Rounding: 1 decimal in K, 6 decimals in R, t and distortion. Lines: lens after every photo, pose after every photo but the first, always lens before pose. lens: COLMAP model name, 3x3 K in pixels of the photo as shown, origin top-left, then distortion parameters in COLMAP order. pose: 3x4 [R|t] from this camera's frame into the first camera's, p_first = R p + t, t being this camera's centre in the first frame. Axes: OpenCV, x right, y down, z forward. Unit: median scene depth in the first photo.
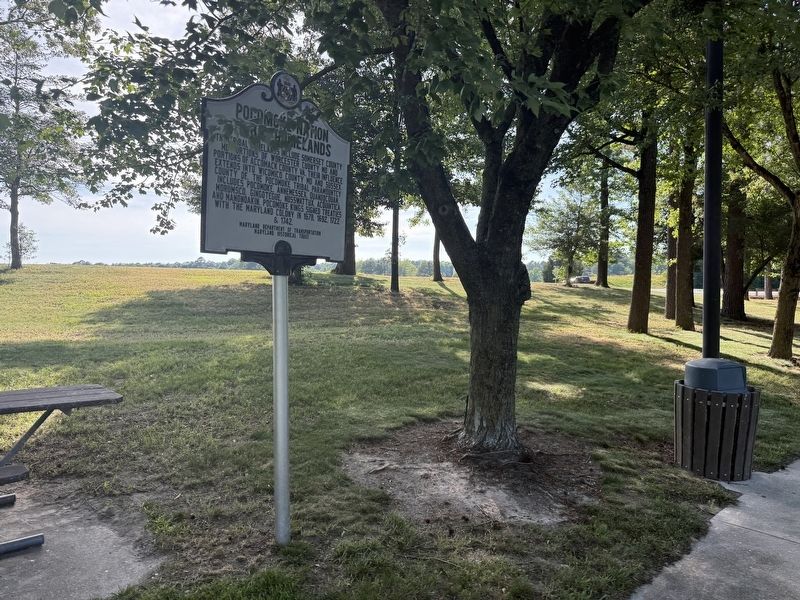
lens RADIAL K [[571.8, 0, 401.4], [0, 571.8, 300.0], [0, 0, 1]] dist [0.031386, -0.042055]
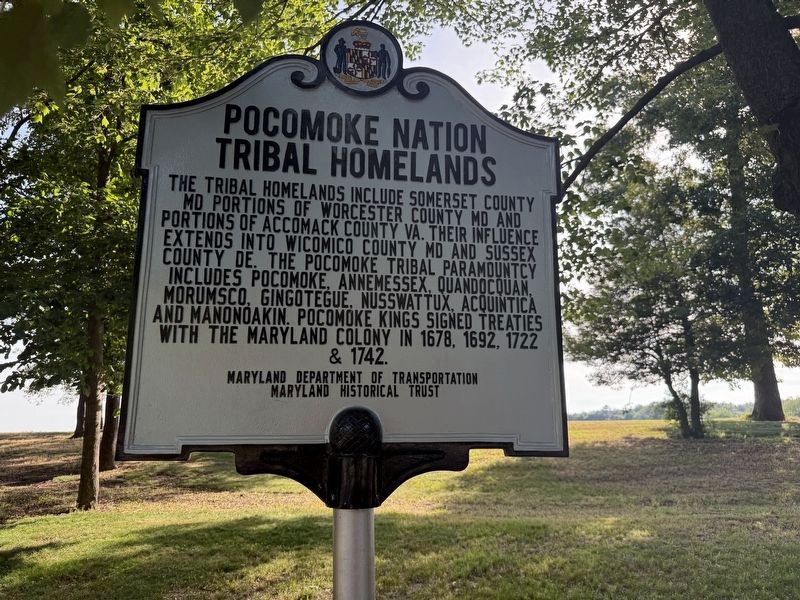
lens RADIAL K [[571.8, 0, 402.0], [0, 571.8, 306.7], [0, 0, 1]] dist [0.031386, -0.042055]
pose [[0.779434, -0.168021, -0.603532, 0.055218], [0.016960, 0.968670, -0.247770, -0.072736], [0.626254, 0.182885, 0.757865, 0.702888]]
